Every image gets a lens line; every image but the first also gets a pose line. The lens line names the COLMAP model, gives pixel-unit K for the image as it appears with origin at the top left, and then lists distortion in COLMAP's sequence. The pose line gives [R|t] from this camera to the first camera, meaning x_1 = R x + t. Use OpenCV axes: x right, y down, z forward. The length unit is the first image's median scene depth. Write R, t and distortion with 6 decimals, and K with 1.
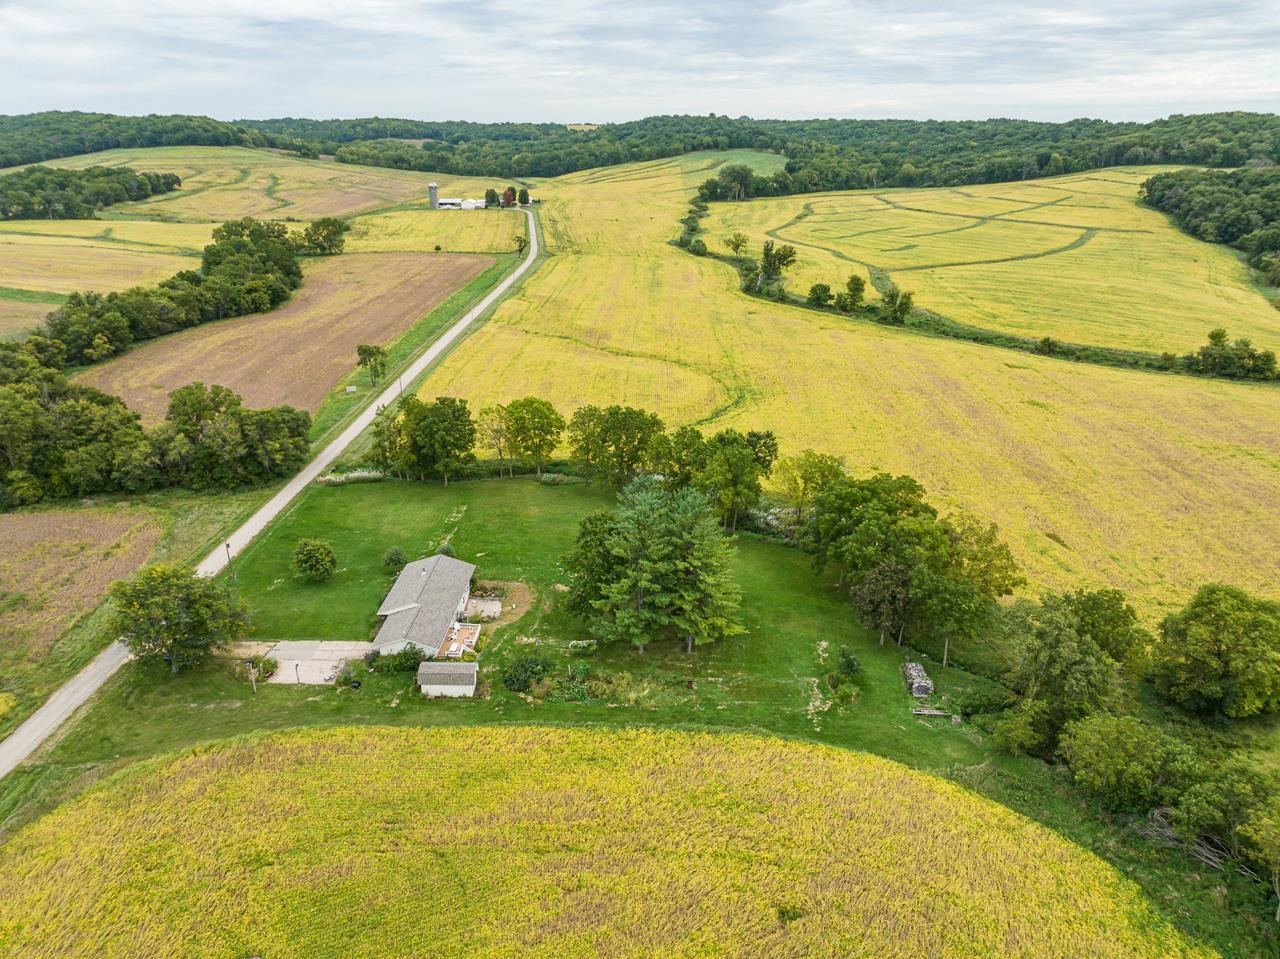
lens RADIAL K [[946.5, 0, 643.0], [0, 946.5, 469.1], [0, 0, 1]] dist [-0.052570, 0.024154]
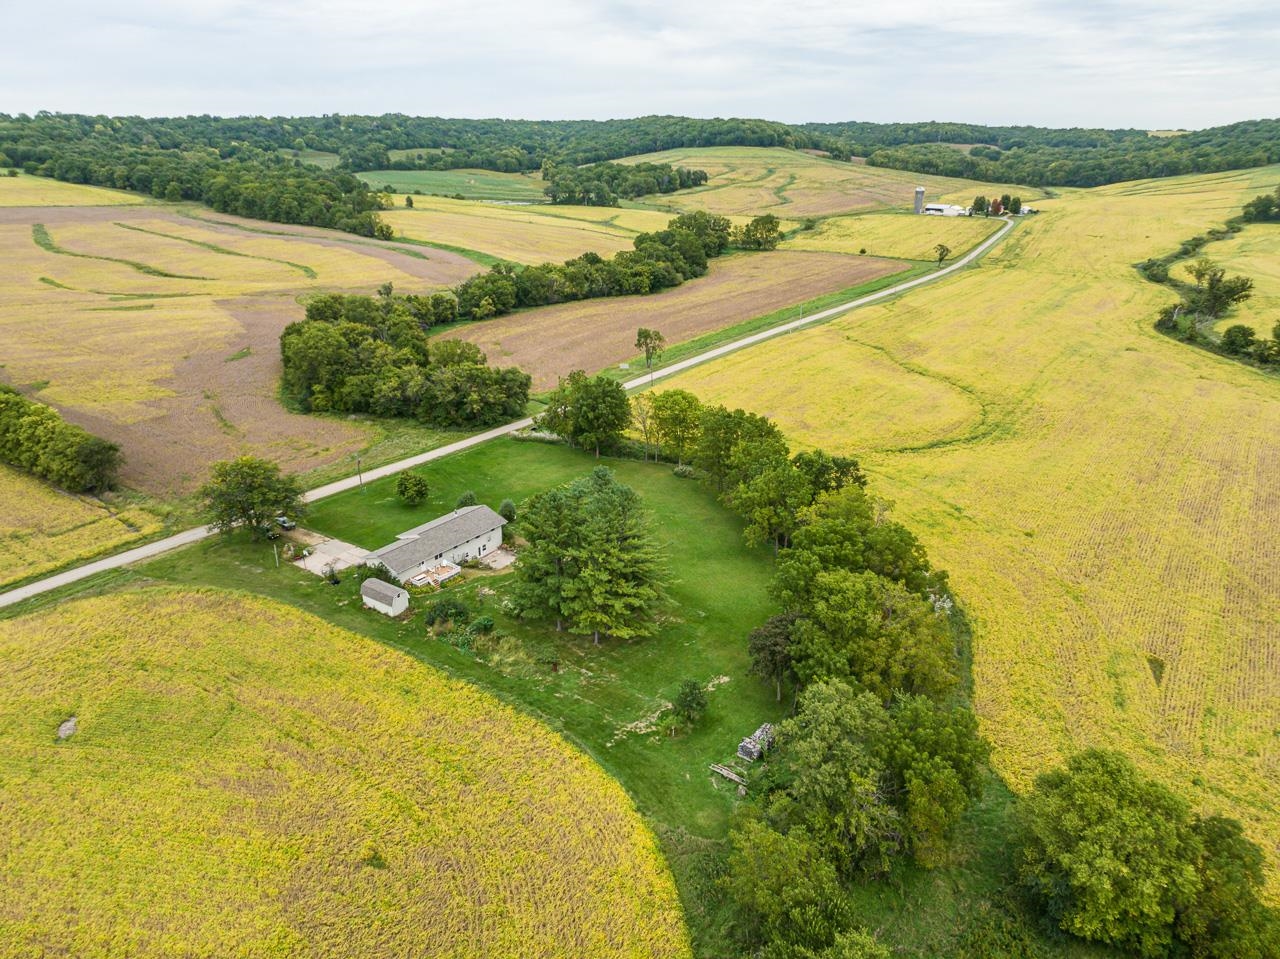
lens RADIAL K [[946.5, 0, 636.8], [0, 946.5, 482.7], [0, 0, 1]] dist [-0.052570, 0.024154]
pose [[0.811666, 0.196542, -0.550064, 0.168449], [-0.192073, 0.979130, 0.066432, -0.013977], [0.551640, 0.051732, 0.832476, 0.047588]]
